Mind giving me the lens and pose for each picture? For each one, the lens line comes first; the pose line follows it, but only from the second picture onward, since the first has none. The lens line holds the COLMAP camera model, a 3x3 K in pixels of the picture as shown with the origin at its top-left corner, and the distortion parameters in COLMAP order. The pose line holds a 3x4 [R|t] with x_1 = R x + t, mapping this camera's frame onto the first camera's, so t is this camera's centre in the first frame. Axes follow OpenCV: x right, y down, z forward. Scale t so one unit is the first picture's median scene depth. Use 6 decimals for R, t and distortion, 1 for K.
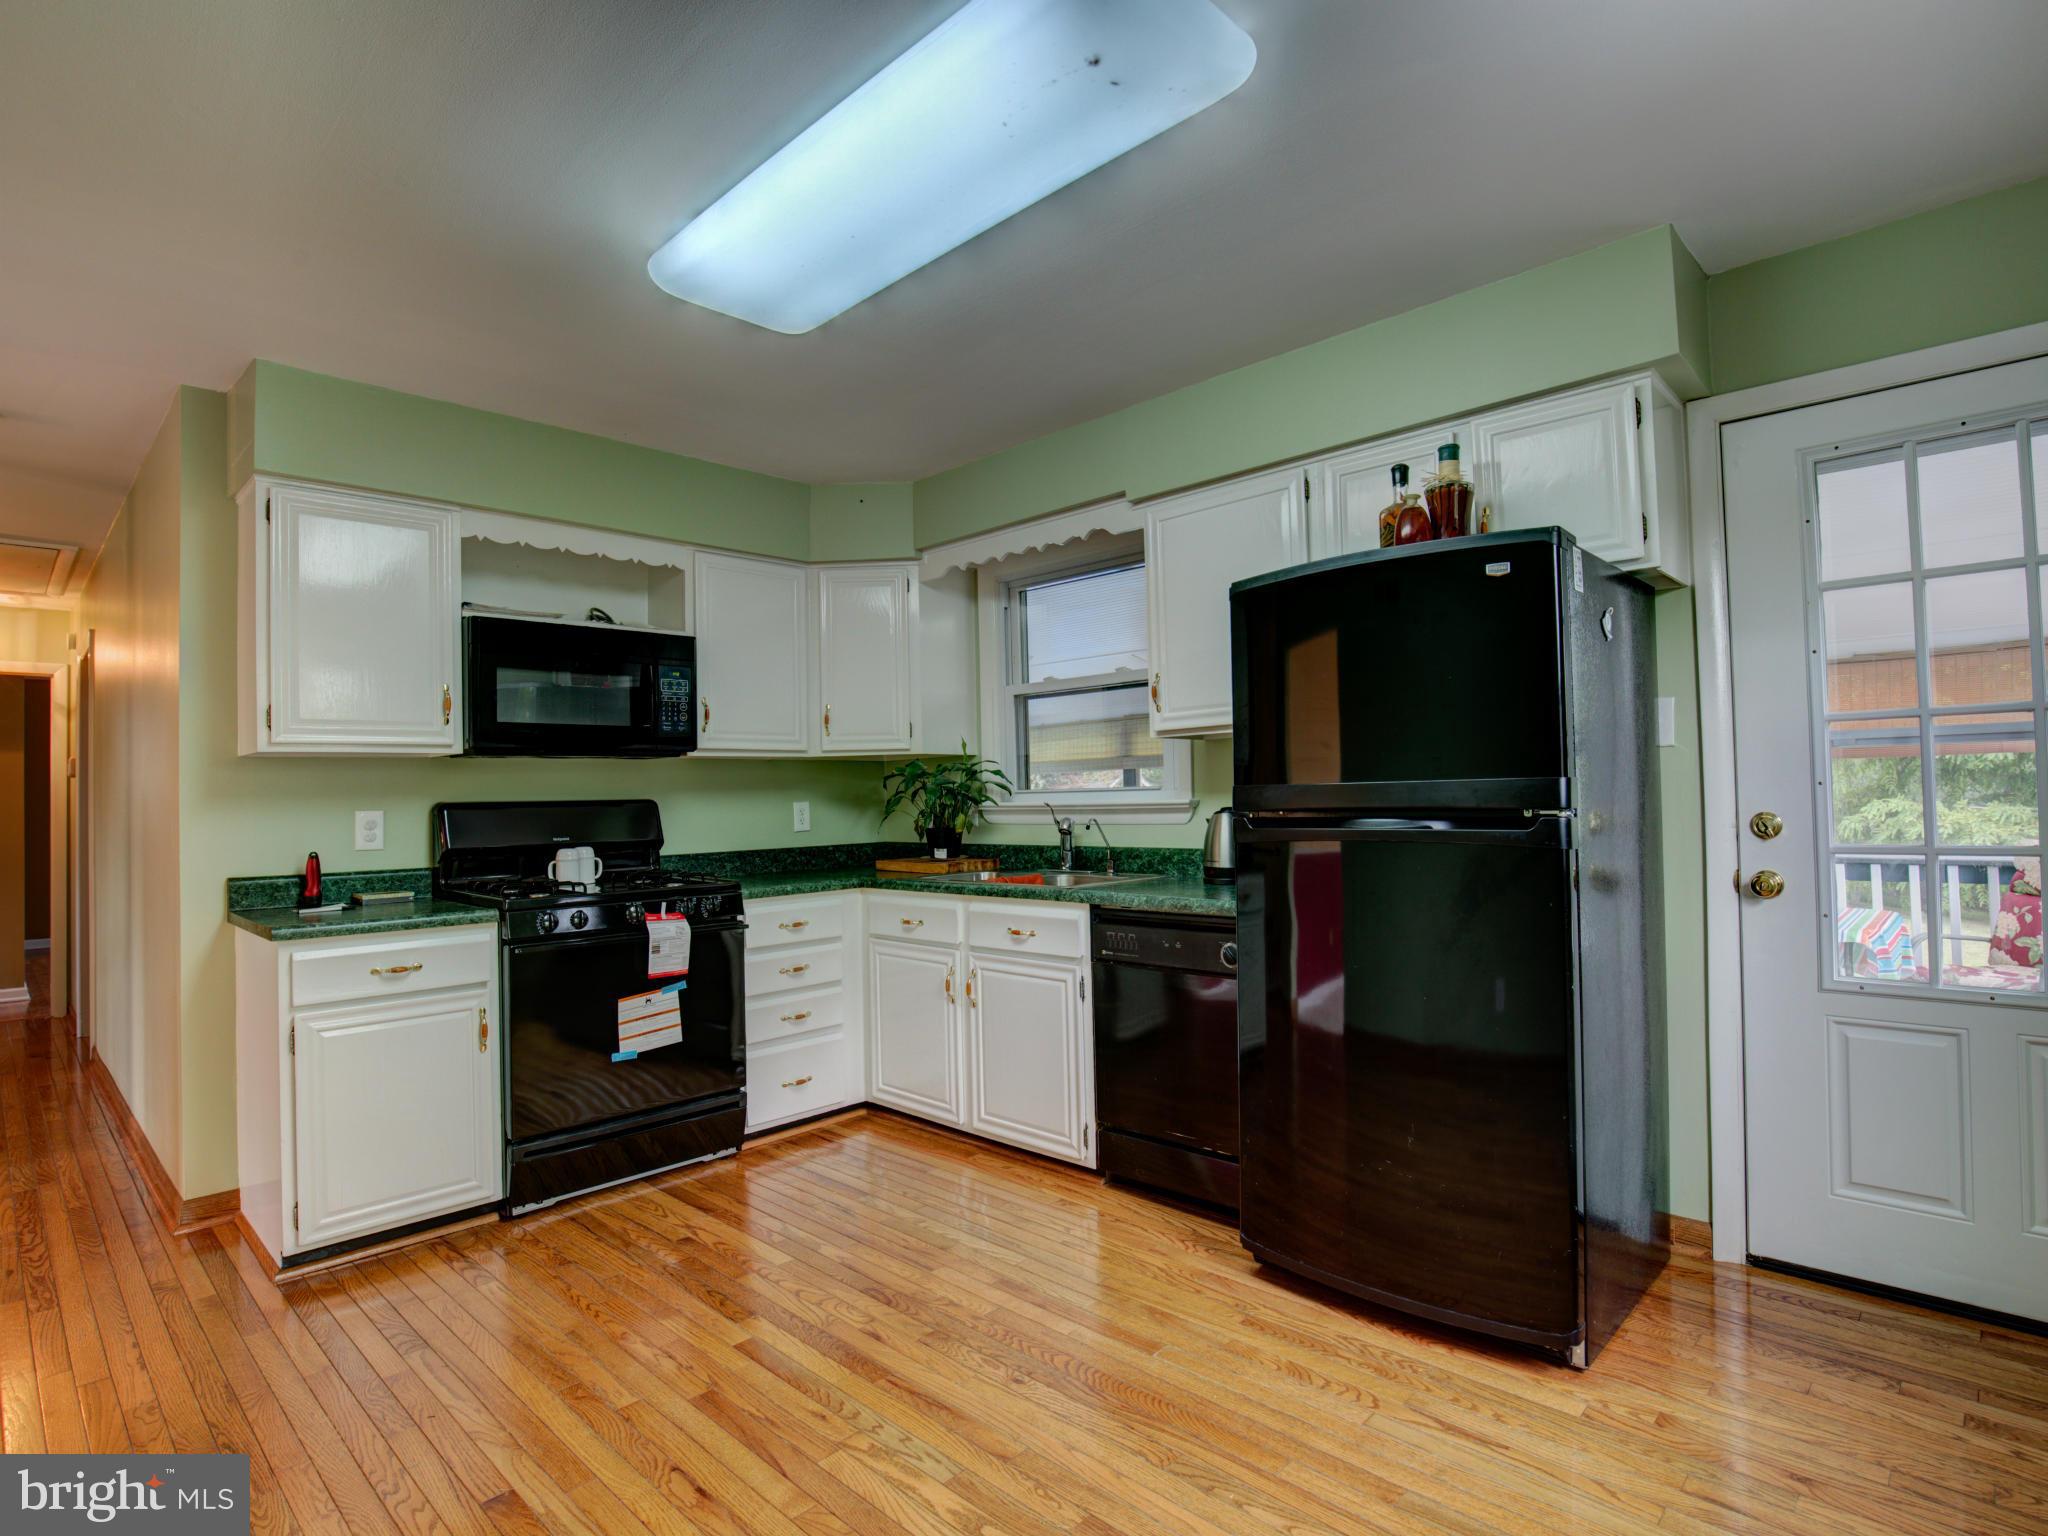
lens RADIAL K [[1046.2, 0, 1003.0], [0, 1046.2, 776.2], [0, 0, 1]] dist [-0.039172, 0.000652]
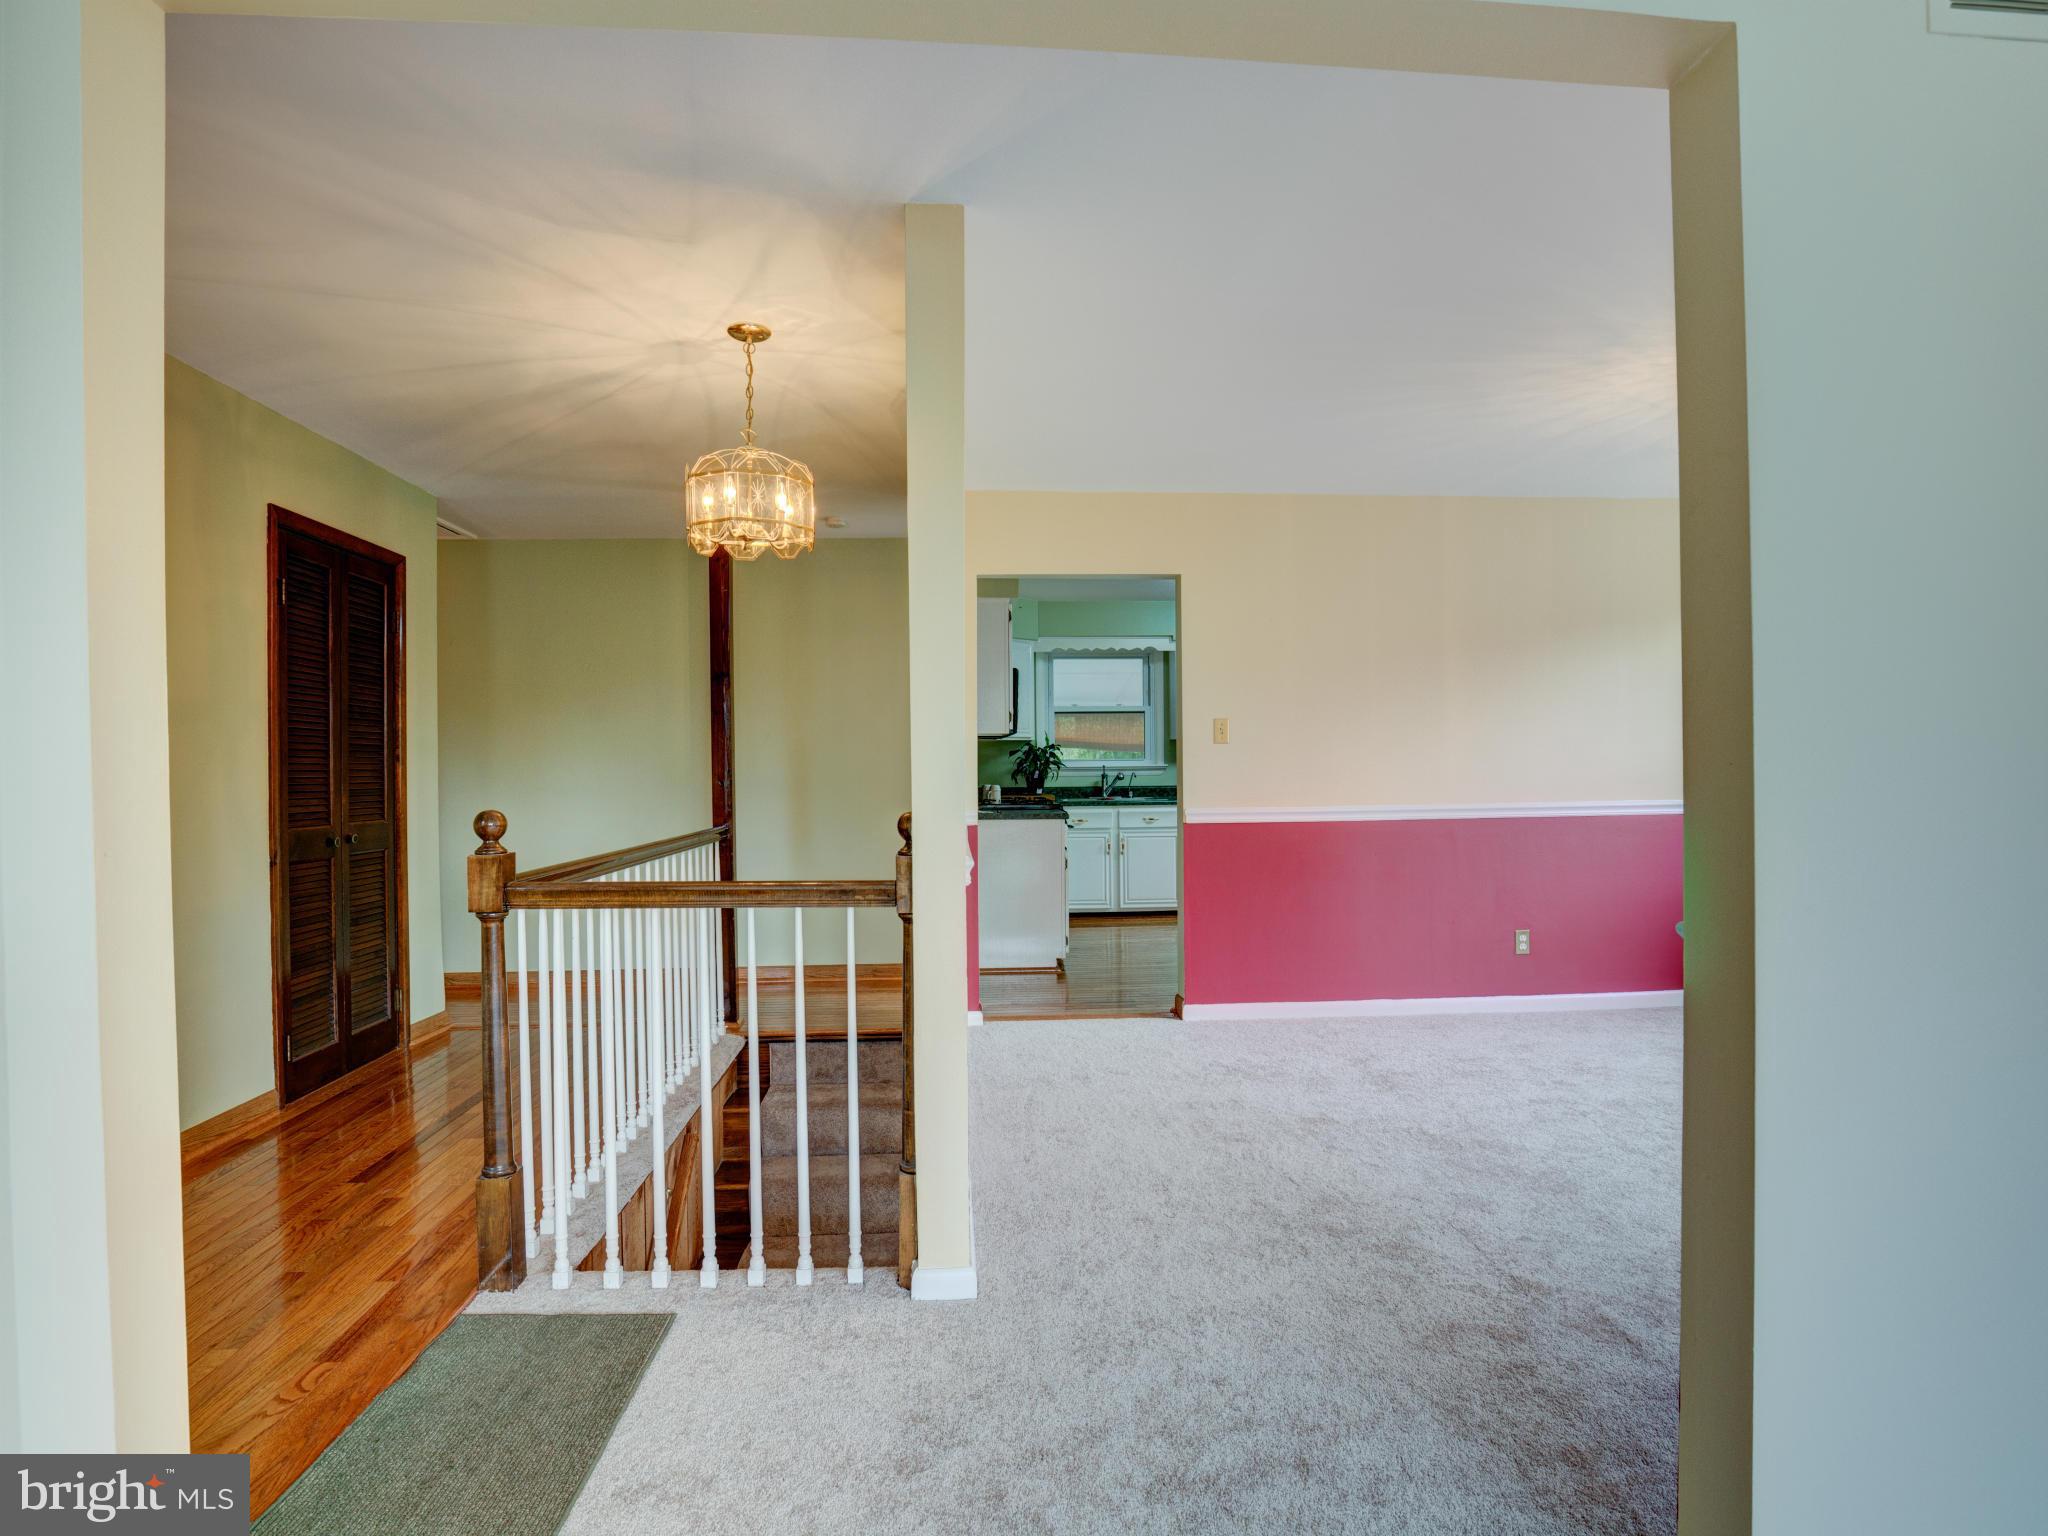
lens RADIAL K [[1046.2, 0, 1003.0], [0, 1046.2, 776.2], [0, 0, 1]] dist [-0.039172, 0.000652]
pose [[0.677421, 0.011429, 0.735507, -1.784119], [-0.023252, 0.999712, 0.005881, 0.041019], [-0.735228, -0.021086, 0.677492, -0.328624]]
